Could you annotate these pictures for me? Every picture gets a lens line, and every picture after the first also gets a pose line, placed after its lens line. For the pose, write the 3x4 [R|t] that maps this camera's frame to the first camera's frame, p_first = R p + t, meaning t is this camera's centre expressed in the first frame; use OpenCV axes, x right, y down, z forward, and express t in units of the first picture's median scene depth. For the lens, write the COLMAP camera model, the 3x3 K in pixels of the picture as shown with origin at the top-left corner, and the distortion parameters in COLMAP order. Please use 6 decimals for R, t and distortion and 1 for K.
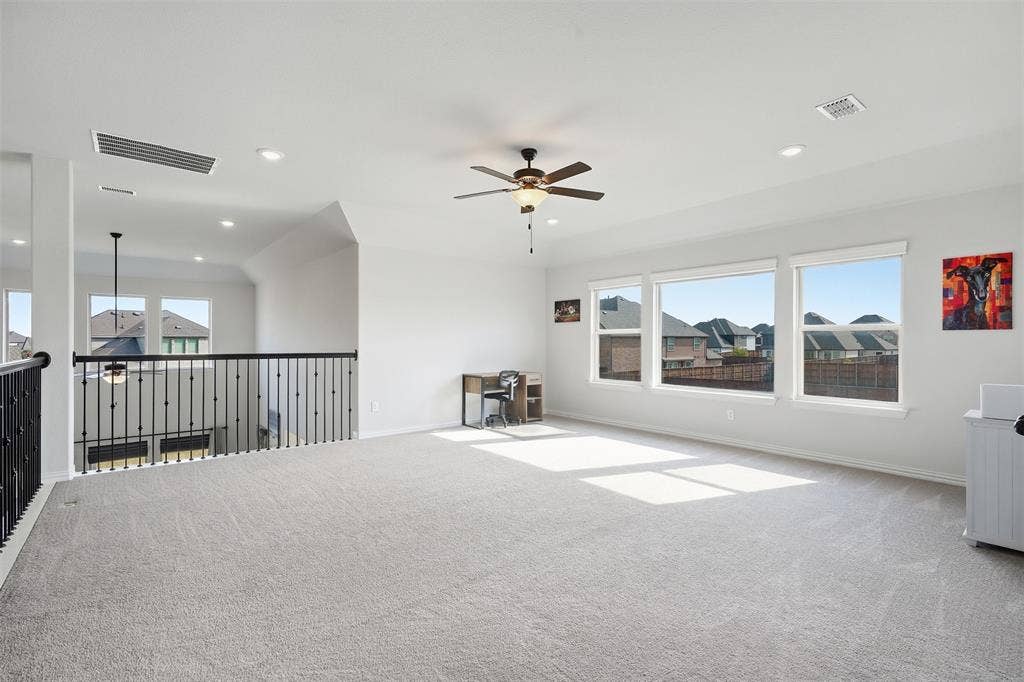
lens RADIAL K [[470.4, 0, 513.8], [0, 470.4, 339.6], [0, 0, 1]] dist [0.004658, 0.000040]
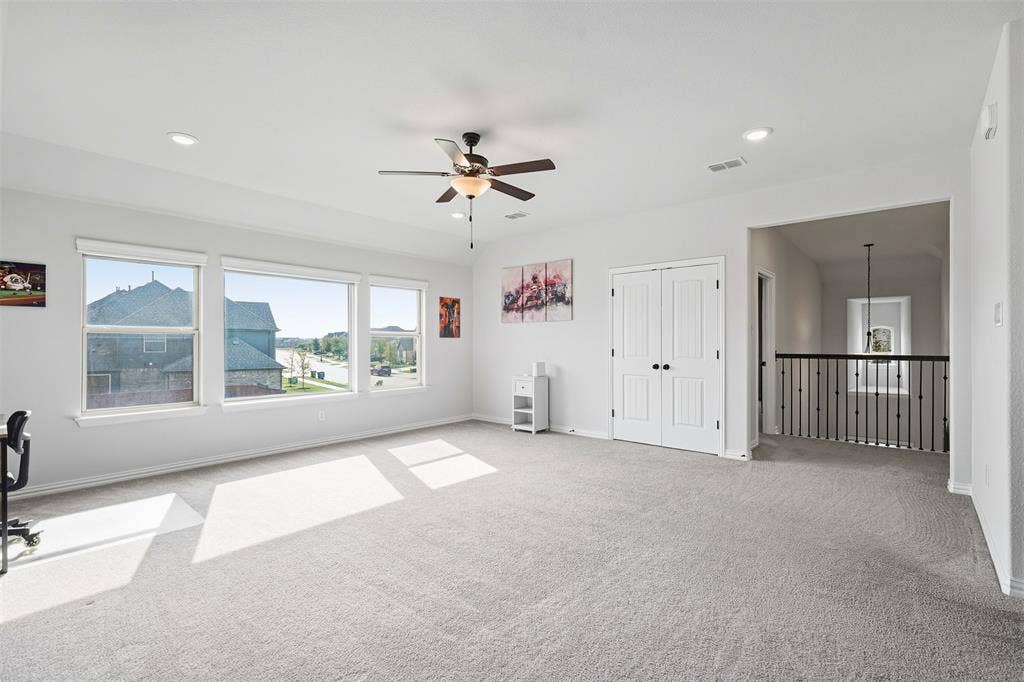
lens RADIAL K [[470.4, 0, 512.9], [0, 470.4, 344.8], [0, 0, 1]] dist [0.004658, 0.000040]
pose [[-0.169646, -0.001022, 0.985505, -0.834700], [-0.002061, 0.999998, 0.000682, 0.004465], [-0.985503, -0.001915, -0.169647, 1.019390]]
